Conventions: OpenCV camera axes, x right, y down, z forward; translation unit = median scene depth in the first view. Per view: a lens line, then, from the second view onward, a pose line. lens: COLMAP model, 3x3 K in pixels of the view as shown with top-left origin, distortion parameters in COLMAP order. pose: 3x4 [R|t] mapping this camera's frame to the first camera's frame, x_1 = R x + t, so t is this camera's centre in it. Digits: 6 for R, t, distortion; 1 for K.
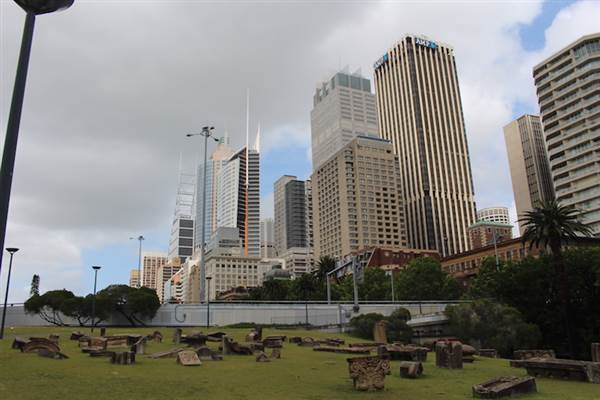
lens RADIAL K [[498.1, 0, 300.0], [0, 498.1, 200.0], [0, 0, 1]] dist [-0.162587, 0.143044]
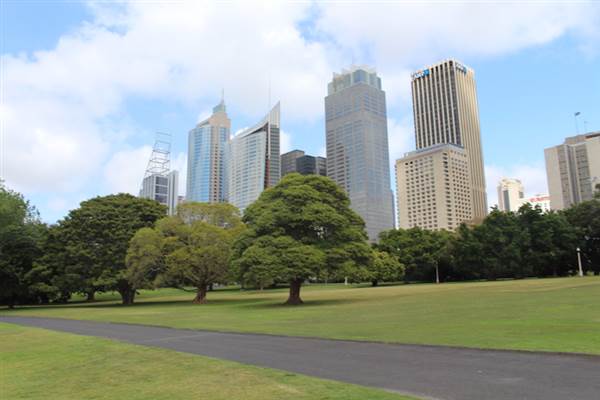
lens RADIAL K [[501.6, 0, 300.0], [0, 501.6, 200.0], [0, 0, 1]] dist [-0.158175, 0.143643]
pose [[0.955505, 0.071249, 0.286240, -0.656294], [-0.093841, 0.993398, 0.065981, -0.022615], [-0.279649, -0.089906, 0.955884, -0.206600]]
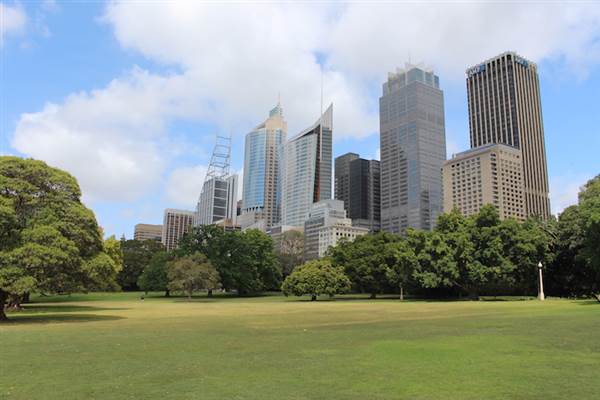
lens RADIAL K [[501.6, 0, 300.0], [0, 501.6, 200.0], [0, 0, 1]] dist [-0.158175, 0.143643]
pose [[0.988329, 0.082293, 0.128195, -0.524766], [-0.091766, 0.993330, 0.069821, -0.024709], [-0.121594, -0.080770, 0.989288, -0.174891]]
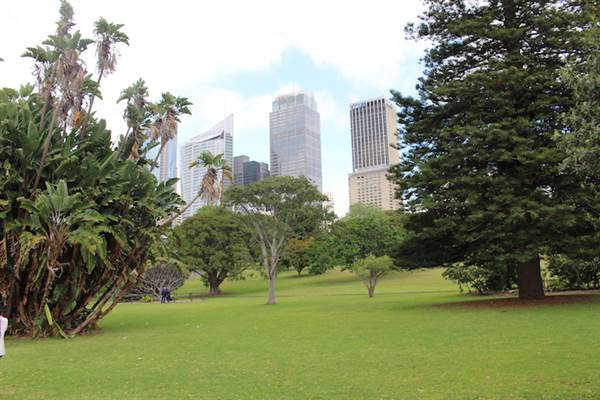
lens RADIAL K [[501.6, 0, 300.0], [0, 501.6, 200.0], [0, 0, 1]] dist [-0.158175, 0.143643]
pose [[0.830976, 0.109096, 0.545506, -1.194546], [-0.156040, 0.986927, 0.040322, -0.017529], [-0.533976, -0.118628, 0.837136, -0.422360]]
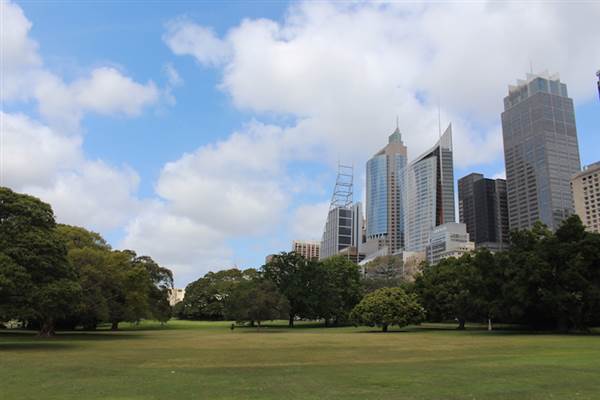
lens RADIAL K [[498.1, 0, 300.0], [0, 498.1, 200.0], [0, 0, 1]] dist [-0.162587, 0.143044]
pose [[0.989545, 0.034497, -0.140039, -0.473082], [-0.030735, 0.999109, 0.028937, -0.021988], [0.140913, -0.024330, 0.989723, -0.148702]]
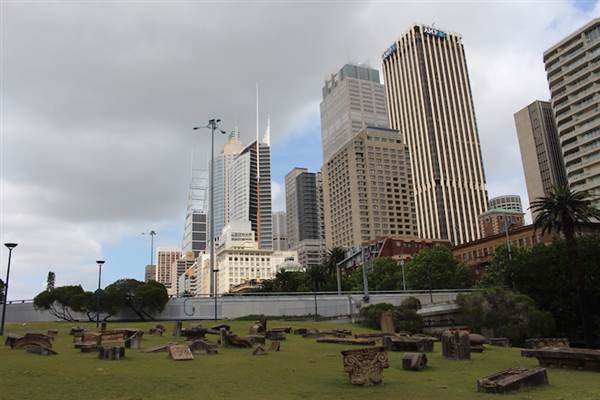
lens RADIAL K [[495.1, 0, 300.0], [0, 495.1, 200.0], [0, 0, 1]] dist [-0.156104, 0.134781]
pose [[0.999474, -0.021686, -0.024096, 0.001685], [0.022052, 0.999644, 0.015006, 0.000788], [0.023762, -0.015529, 0.999597, 0.002827]]
